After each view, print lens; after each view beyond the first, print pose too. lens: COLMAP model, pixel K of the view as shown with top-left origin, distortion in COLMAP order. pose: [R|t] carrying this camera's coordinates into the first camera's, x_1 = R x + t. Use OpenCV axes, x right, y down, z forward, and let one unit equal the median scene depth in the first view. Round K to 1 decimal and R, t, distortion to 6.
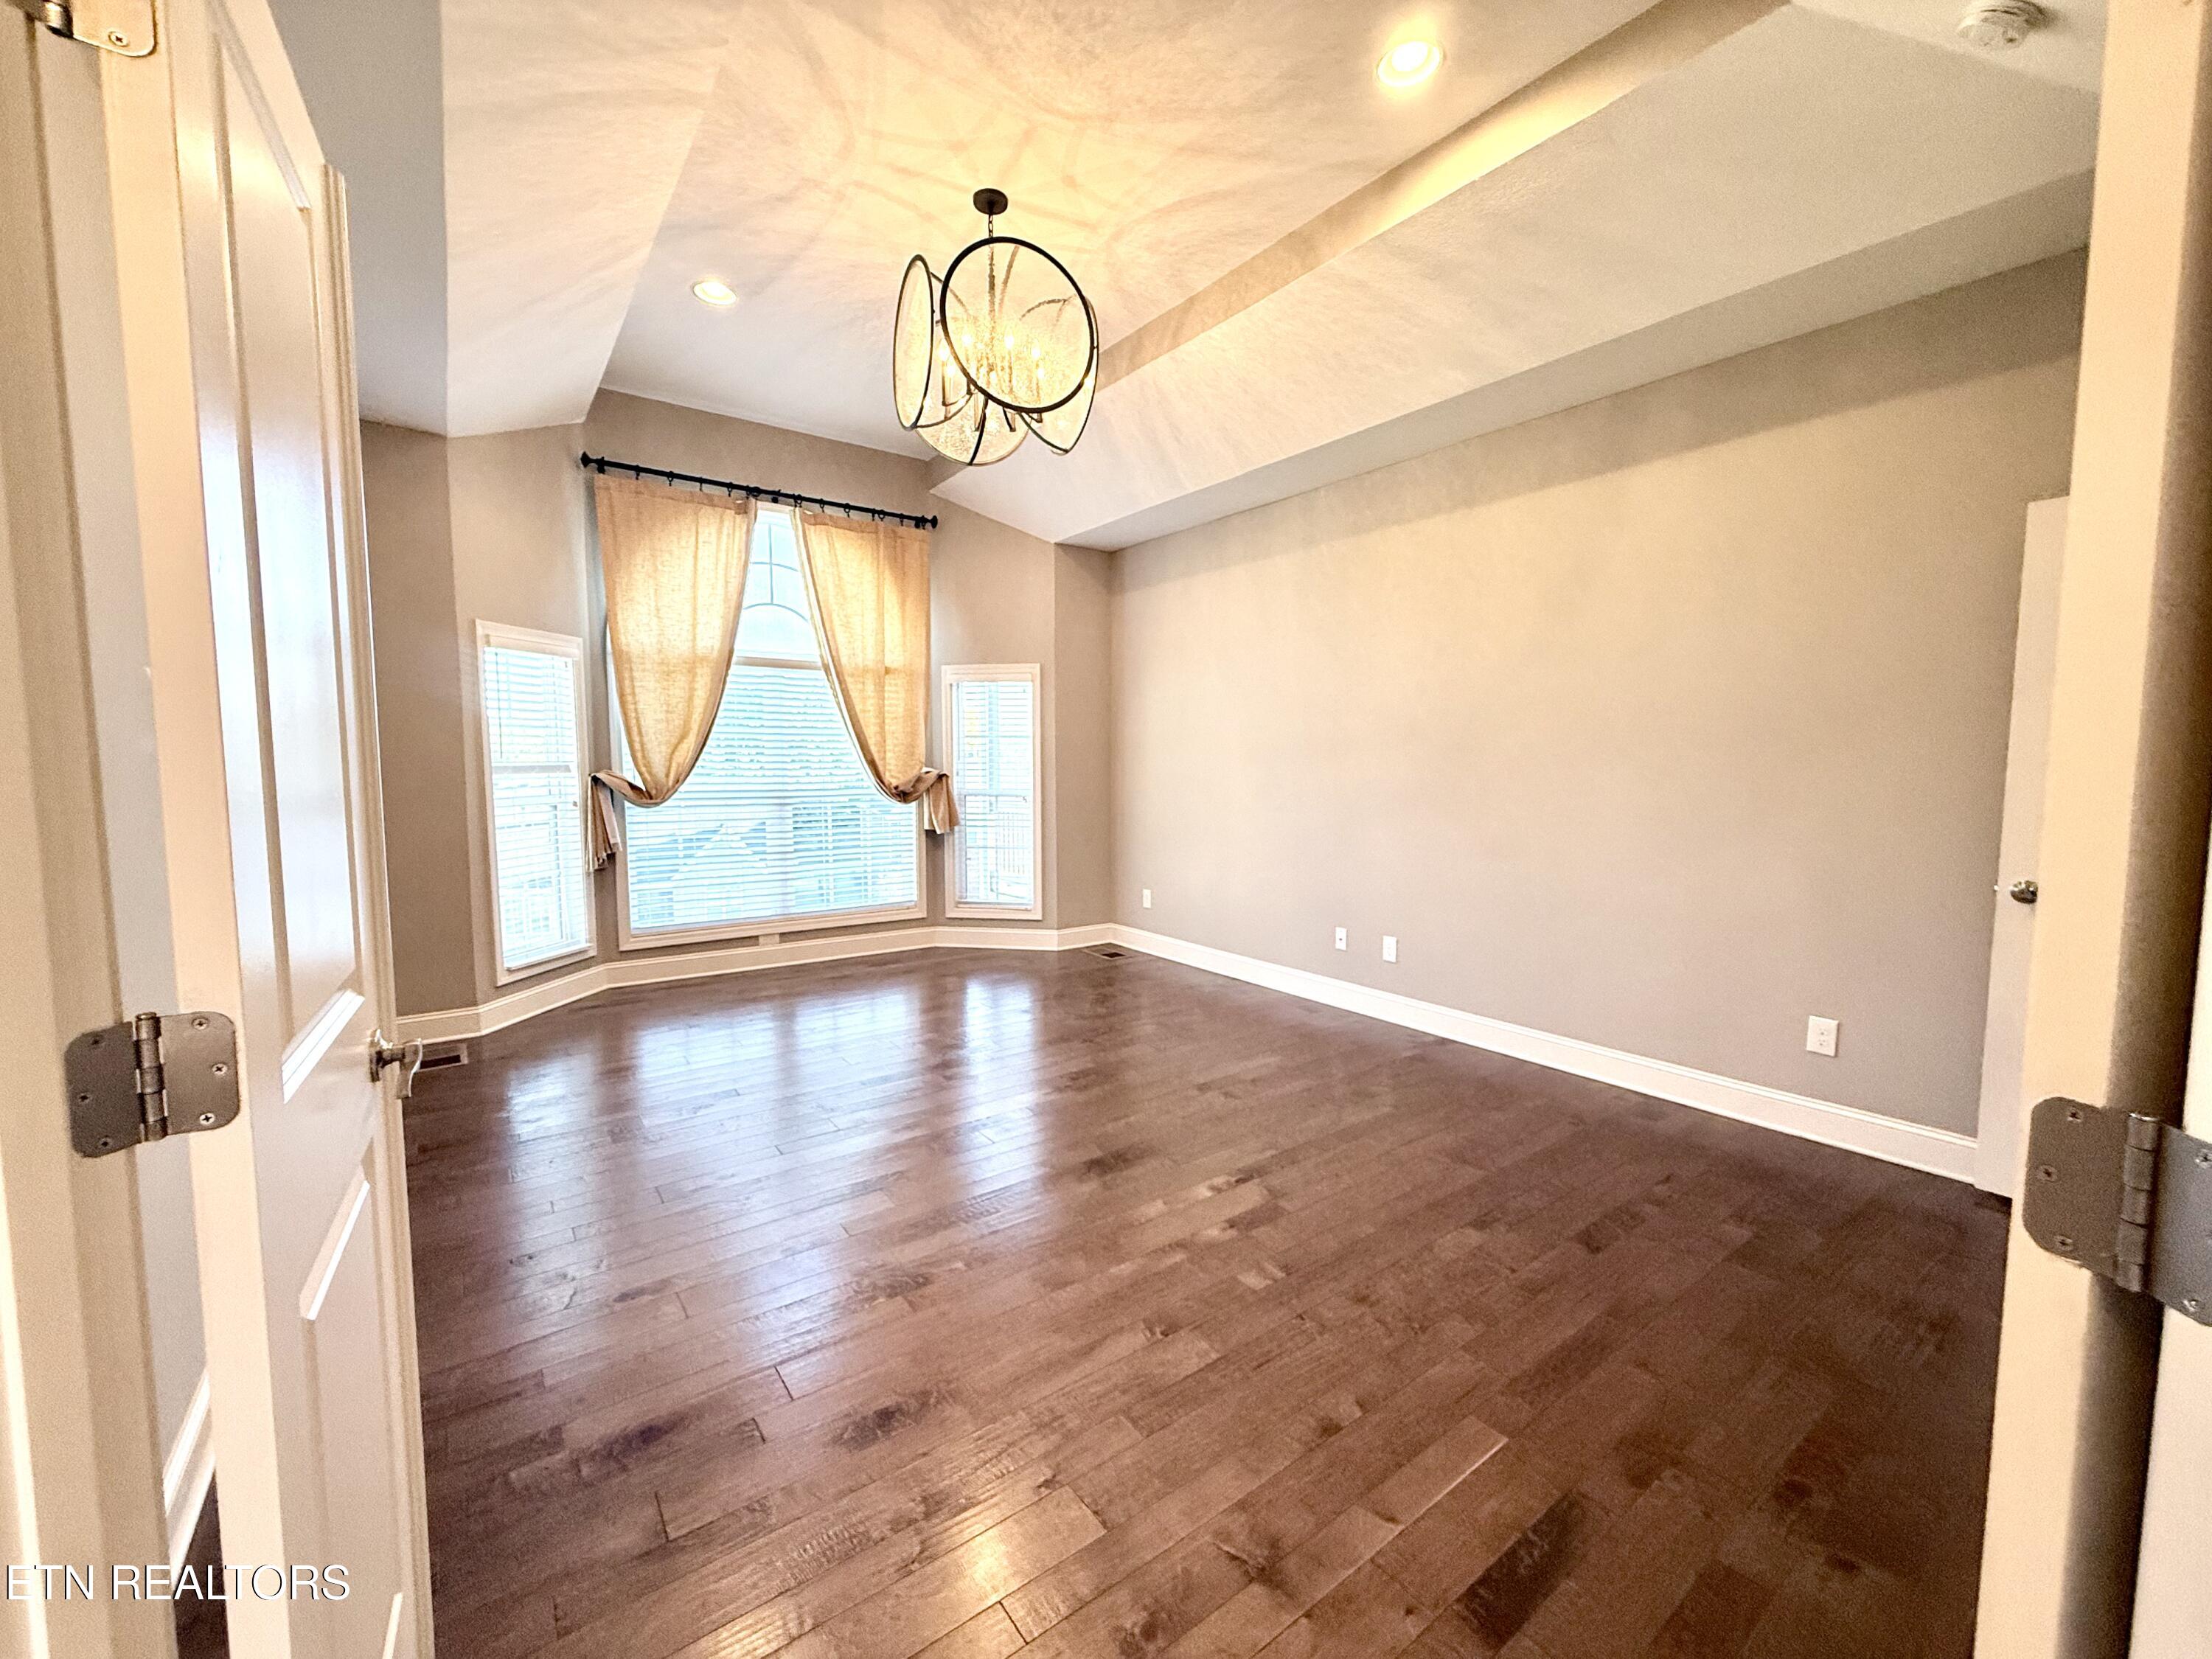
lens RADIAL K [[883.7, 0, 1102.2], [0, 883.7, 831.2], [0, 0, 1]] dist [-0.000007, -0.000062]
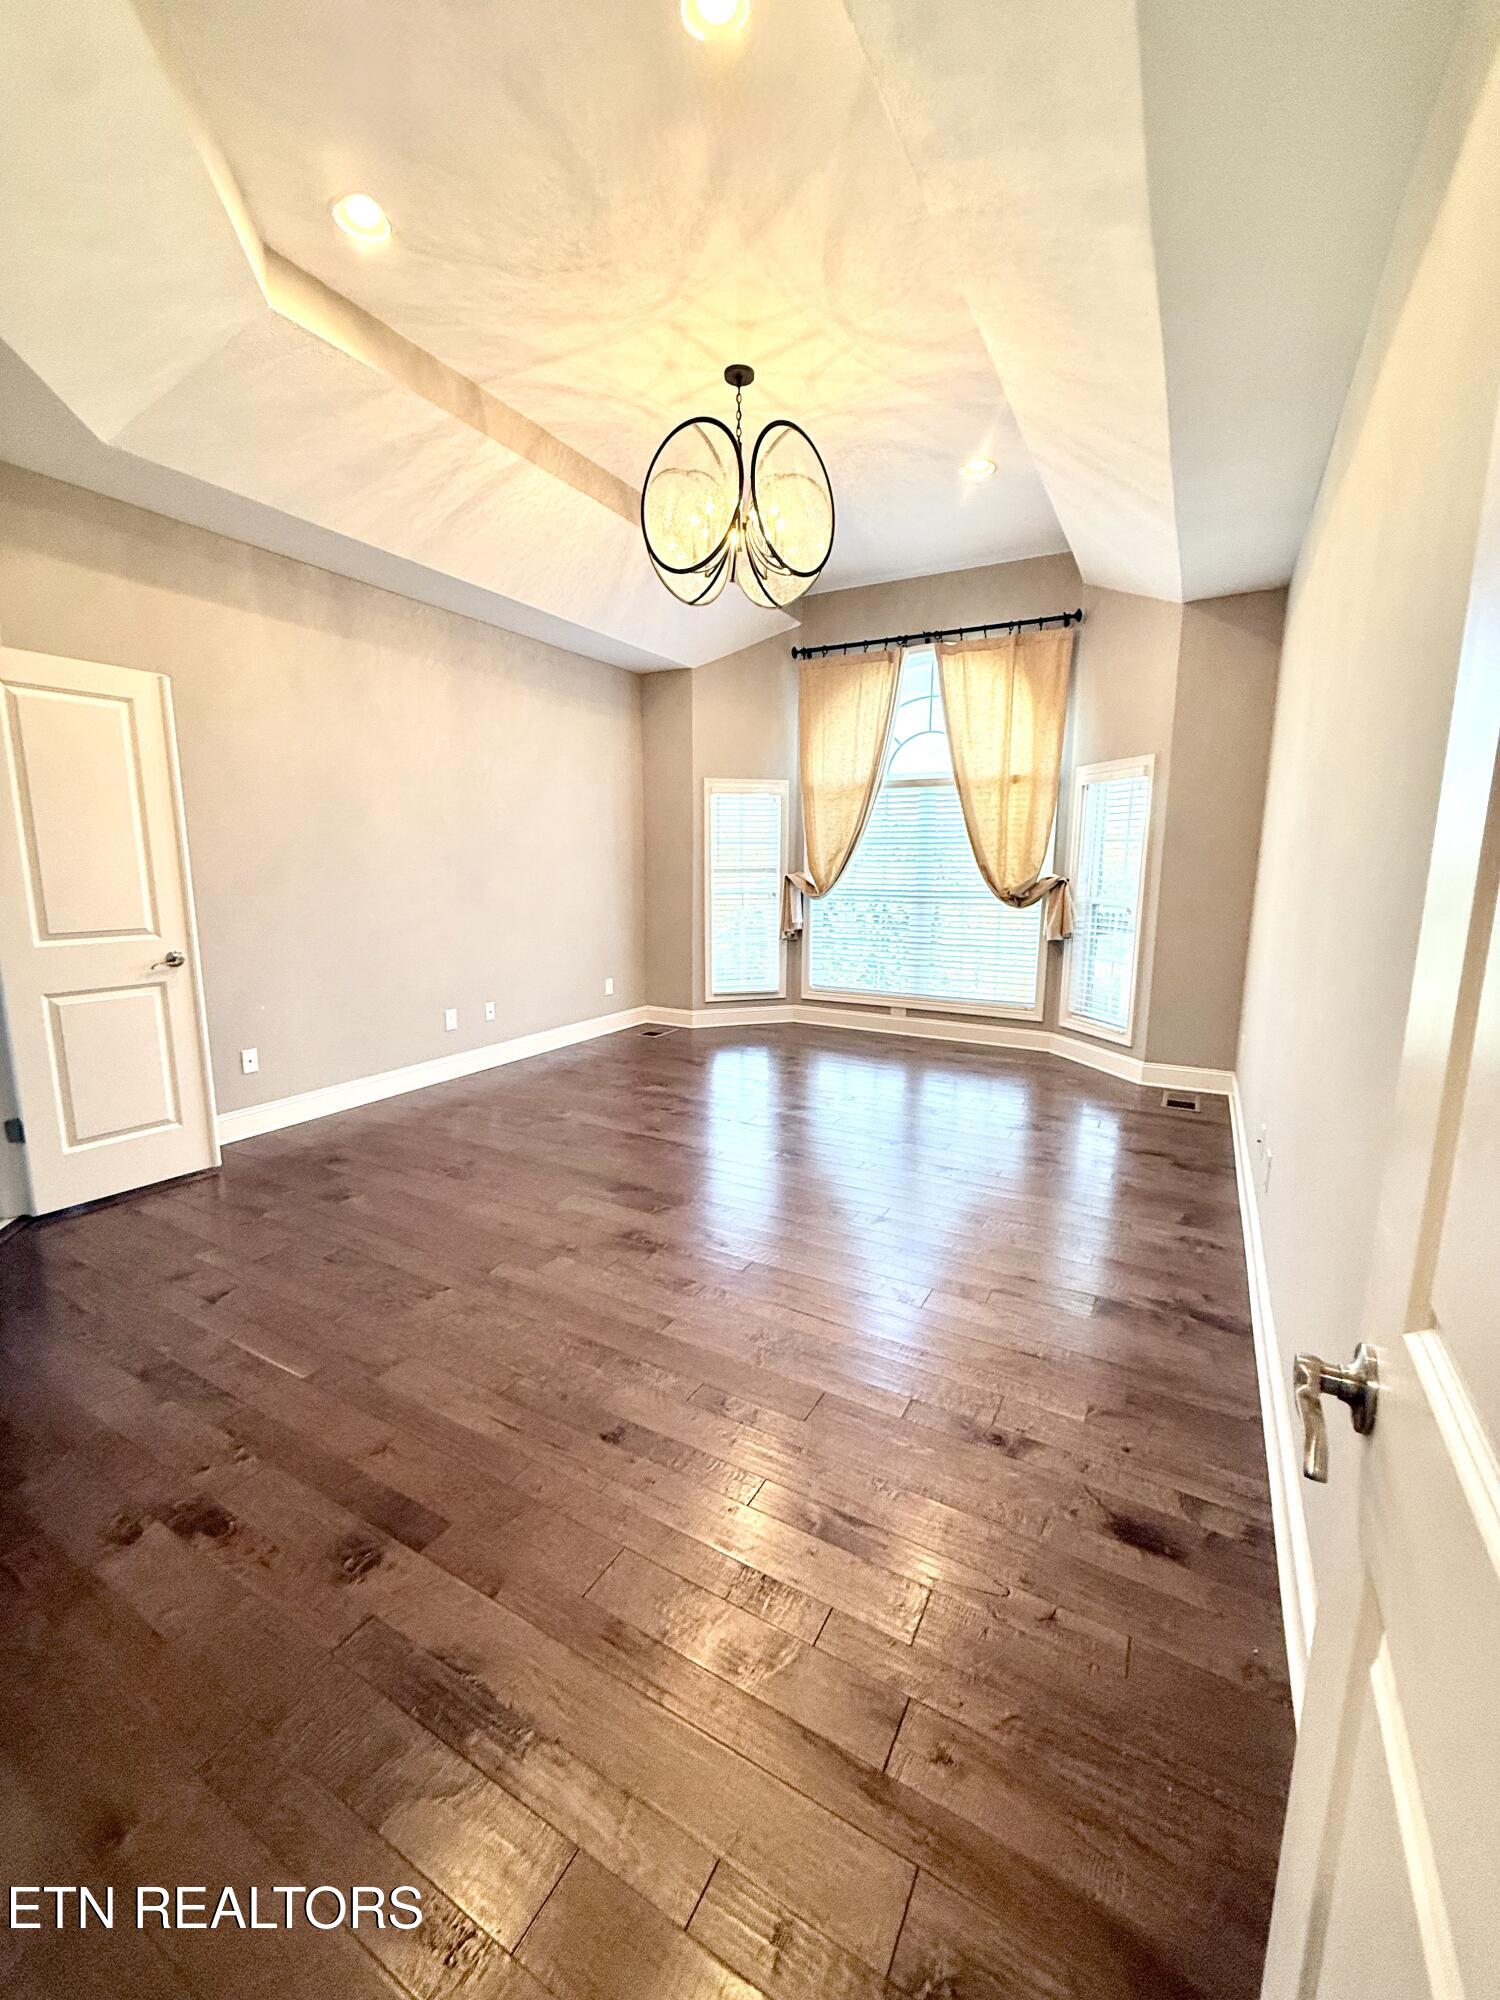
lens RADIAL K [[799.0, 0, 748.2], [0, 799.0, 996.4], [0, 0, 1]] dist [-0.000007, -0.000062]
pose [[0.415754, 0.151711, -0.896734, 0.554287], [-0.076645, 0.988326, 0.131671, -0.030825], [0.906242, 0.013988, 0.422528, 0.346664]]
